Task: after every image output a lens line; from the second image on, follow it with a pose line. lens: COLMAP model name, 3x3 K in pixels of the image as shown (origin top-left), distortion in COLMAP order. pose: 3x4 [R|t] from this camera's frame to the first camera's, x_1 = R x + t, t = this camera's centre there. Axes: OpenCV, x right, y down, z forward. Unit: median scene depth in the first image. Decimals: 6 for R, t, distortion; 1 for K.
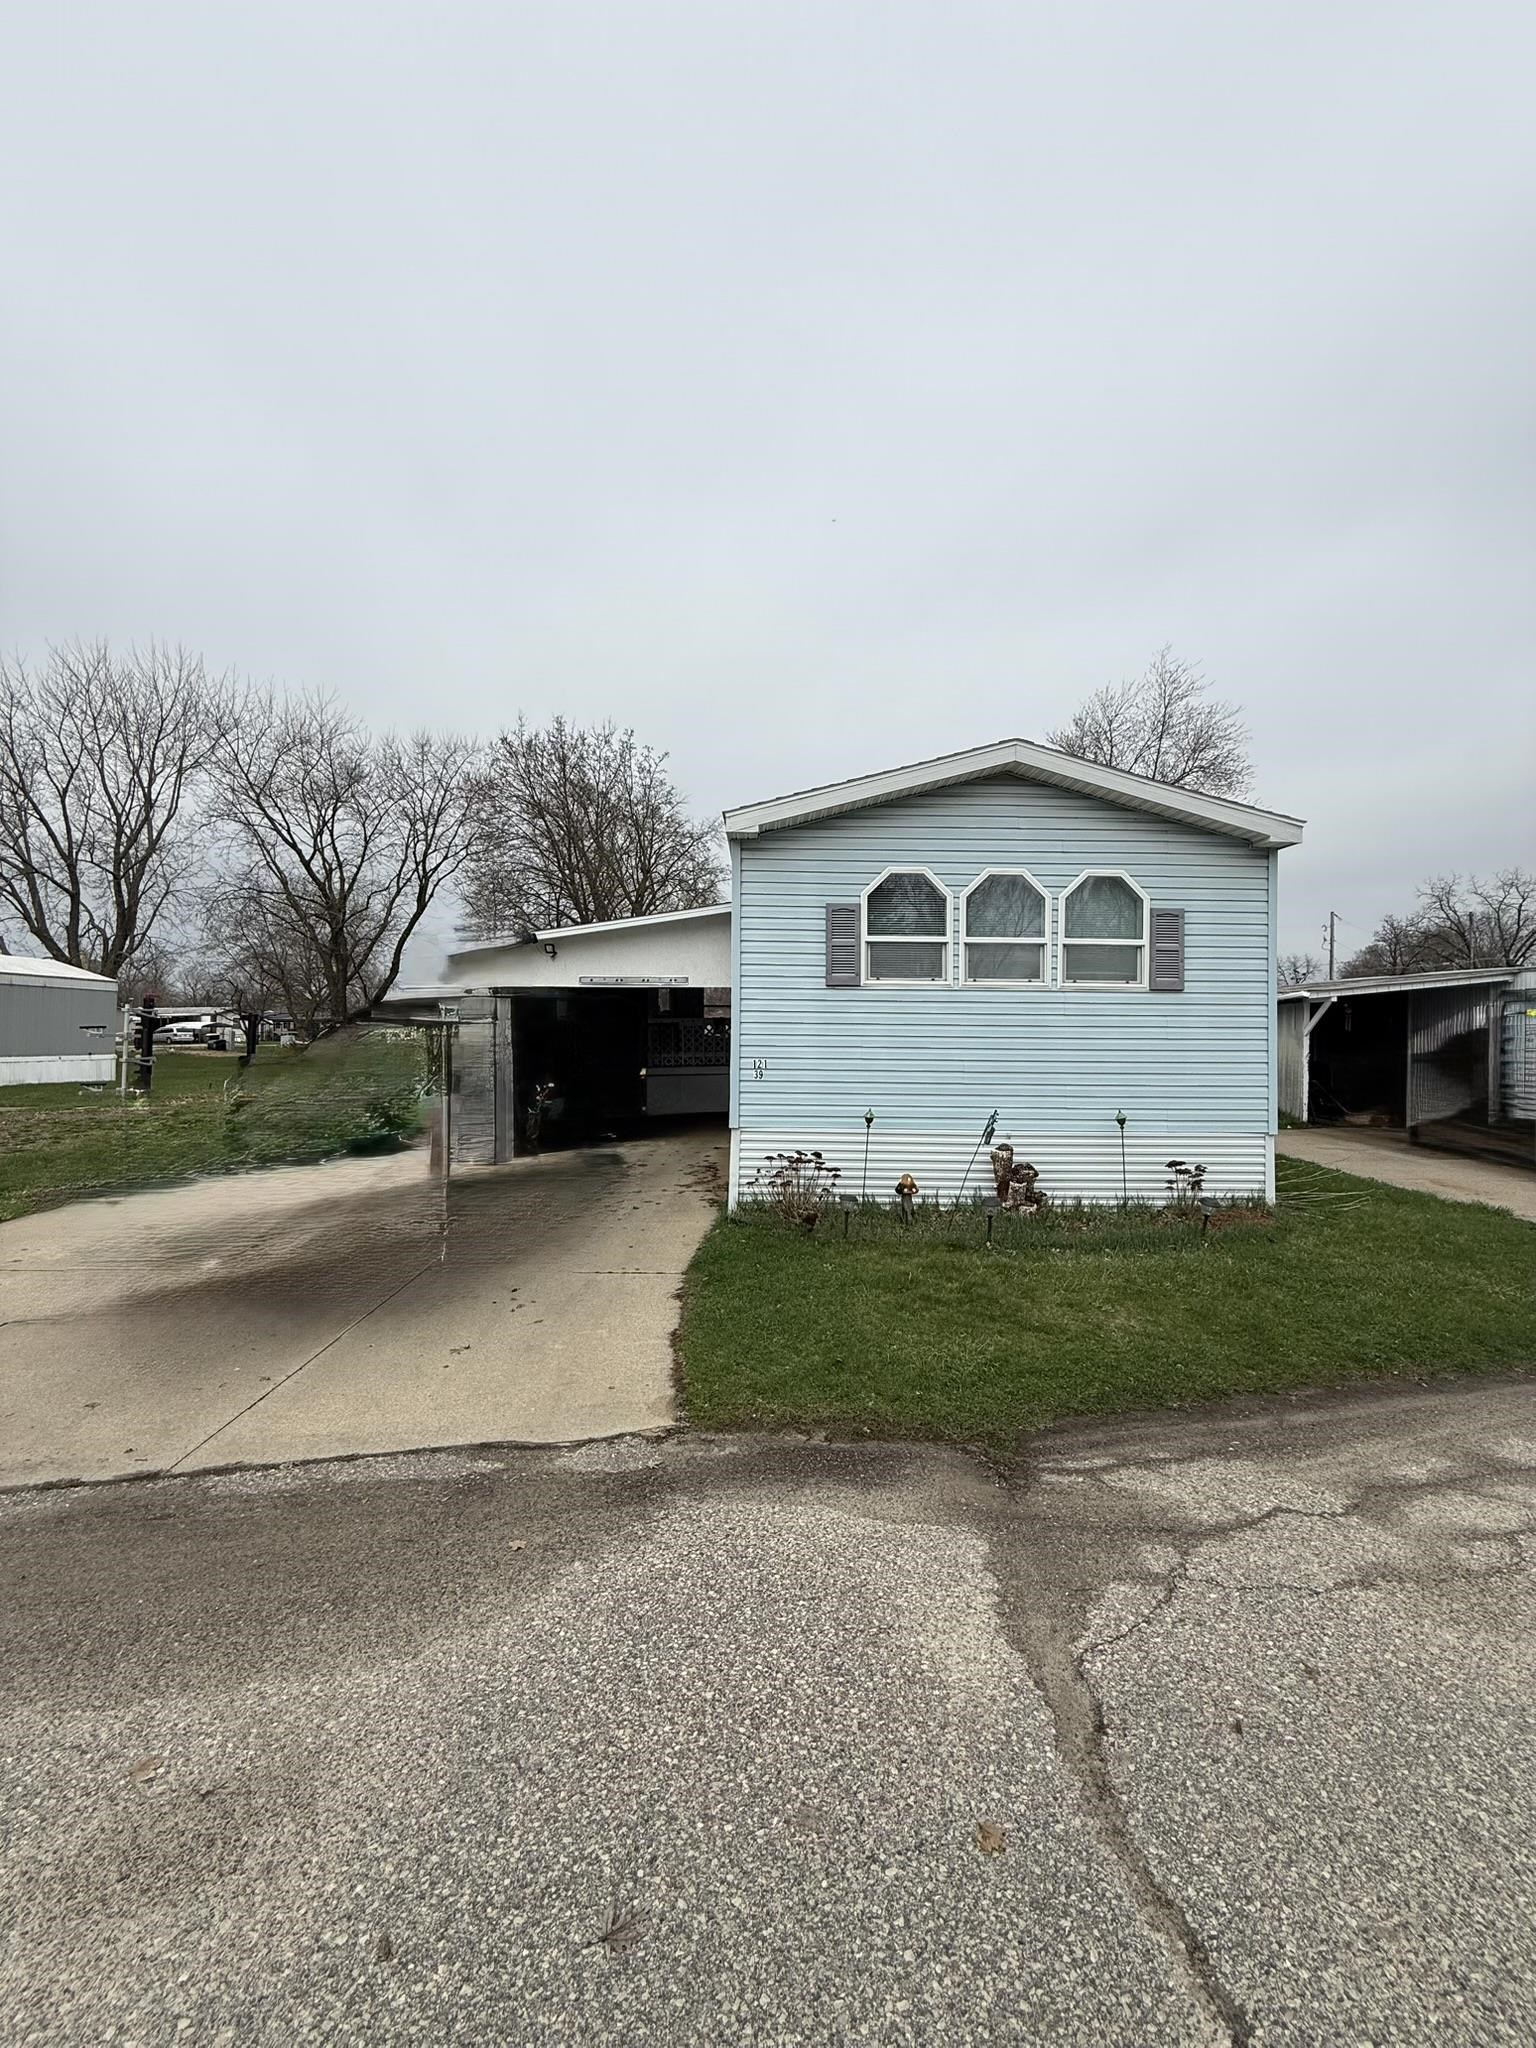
lens RADIAL K [[816.9, 0, 766.5], [0, 816.9, 1024.6], [0, 0, 1]] dist [0.000411, 0.000110]
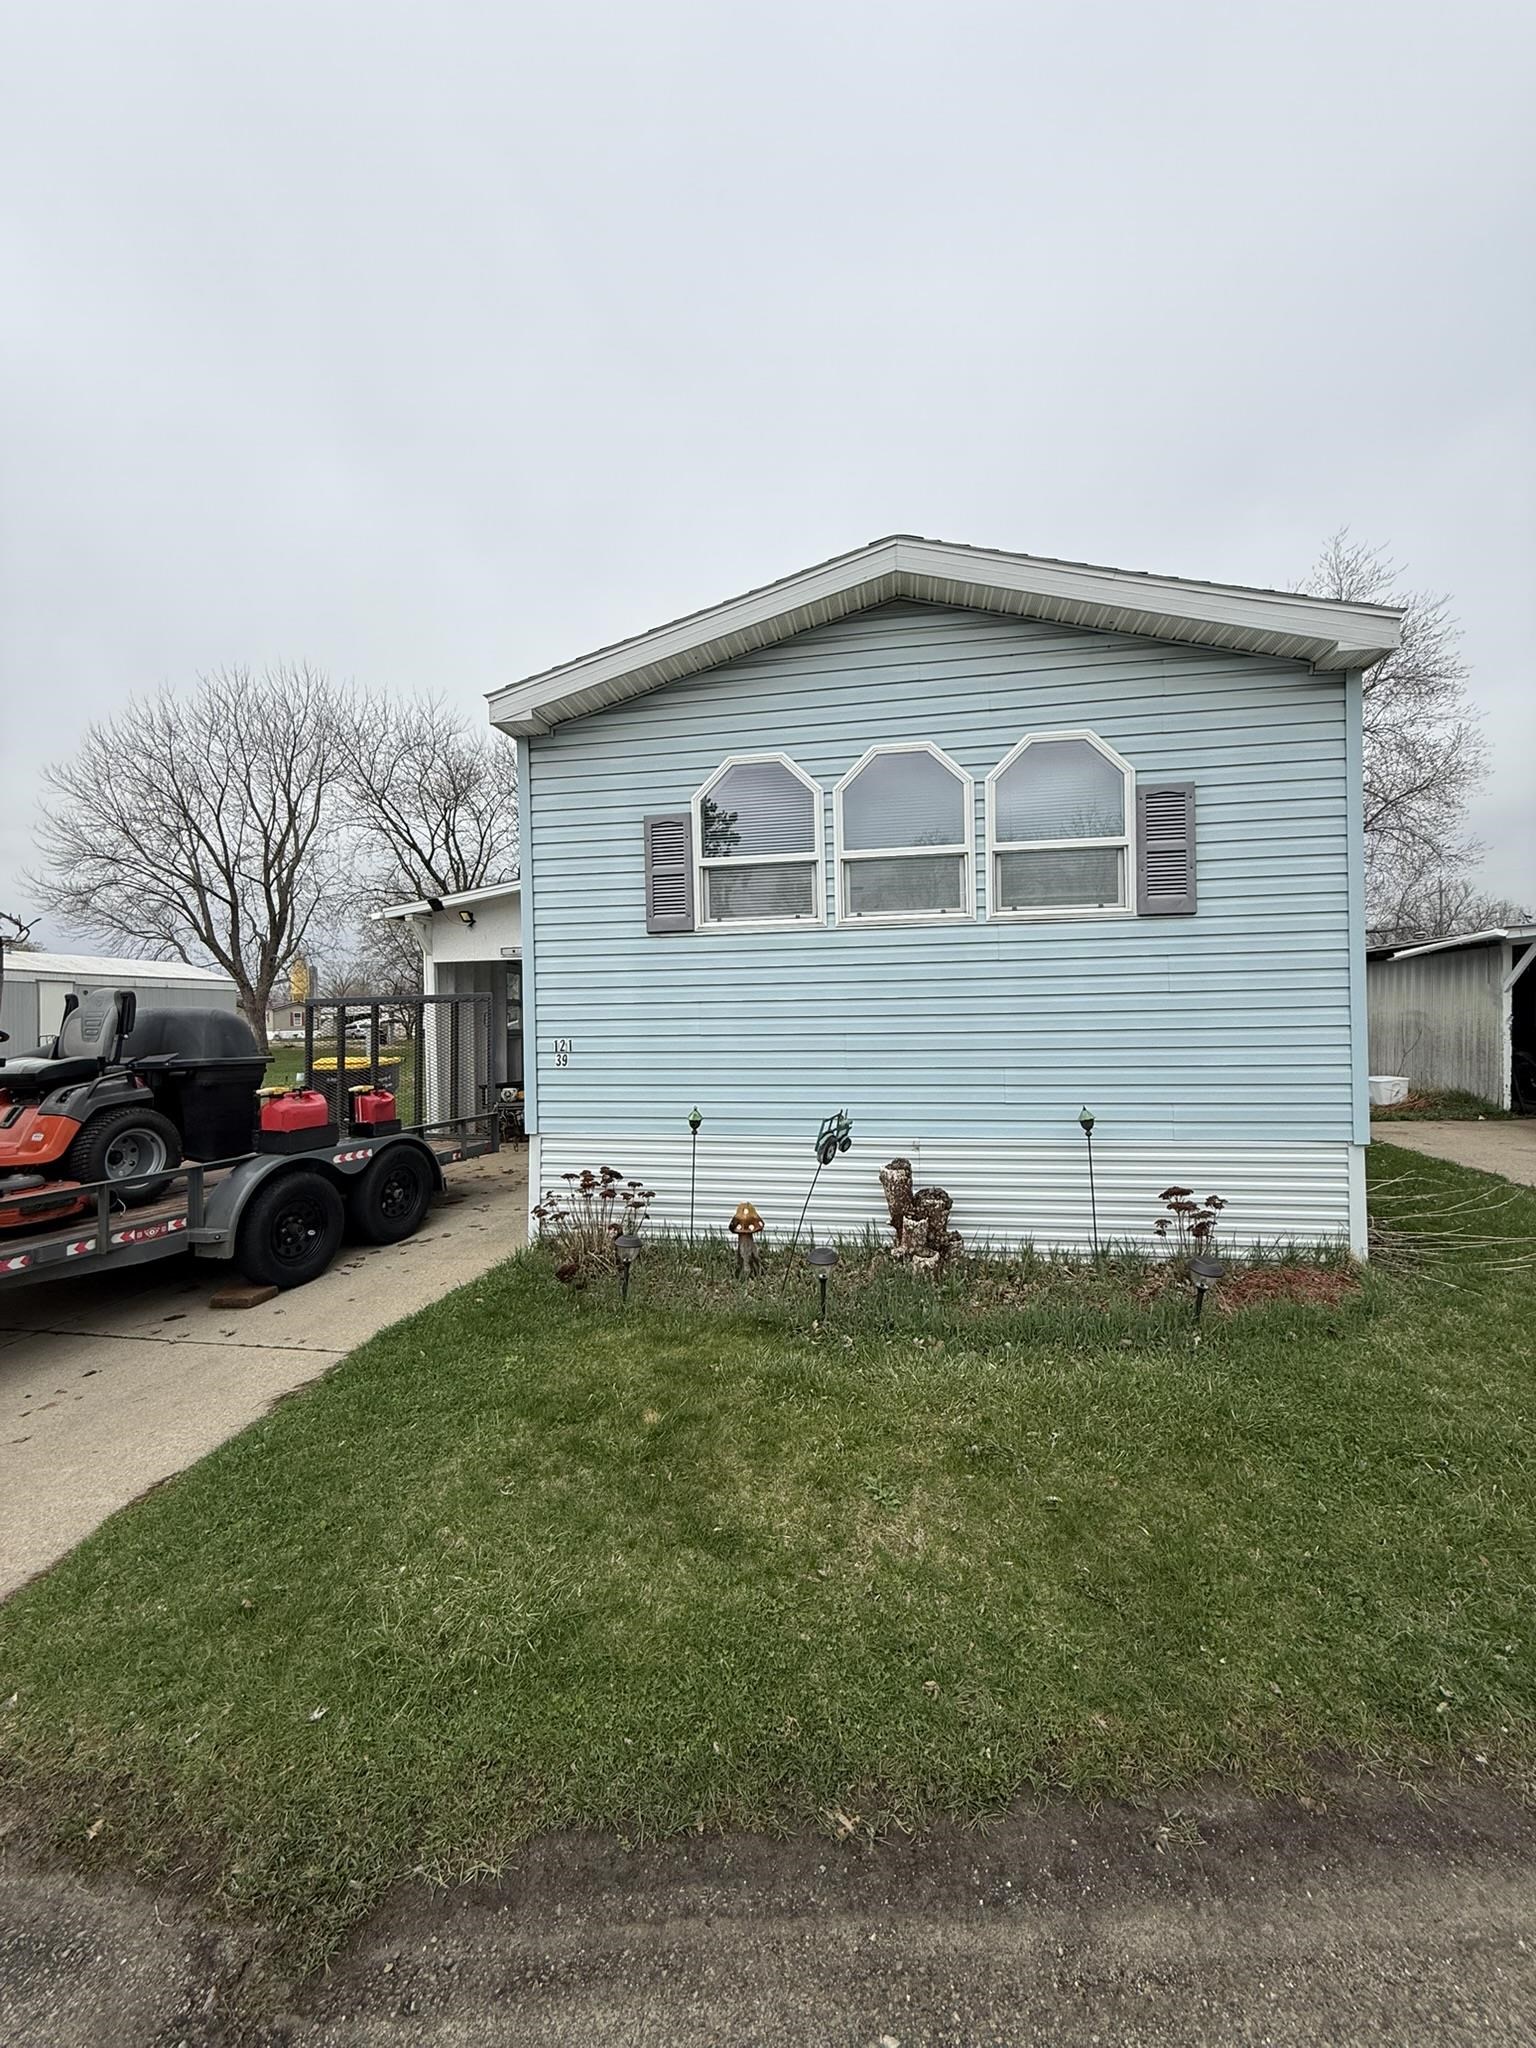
lens RADIAL K [[816.9, 0, 765.0], [0, 816.9, 1022.5], [0, 0, 1]] dist [0.000411, 0.000110]
pose [[0.980859, -0.026214, -0.192949, 0.306664], [0.029440, 0.999470, 0.013872, 0.023171], [0.192483, -0.019287, 0.981111, 0.324043]]
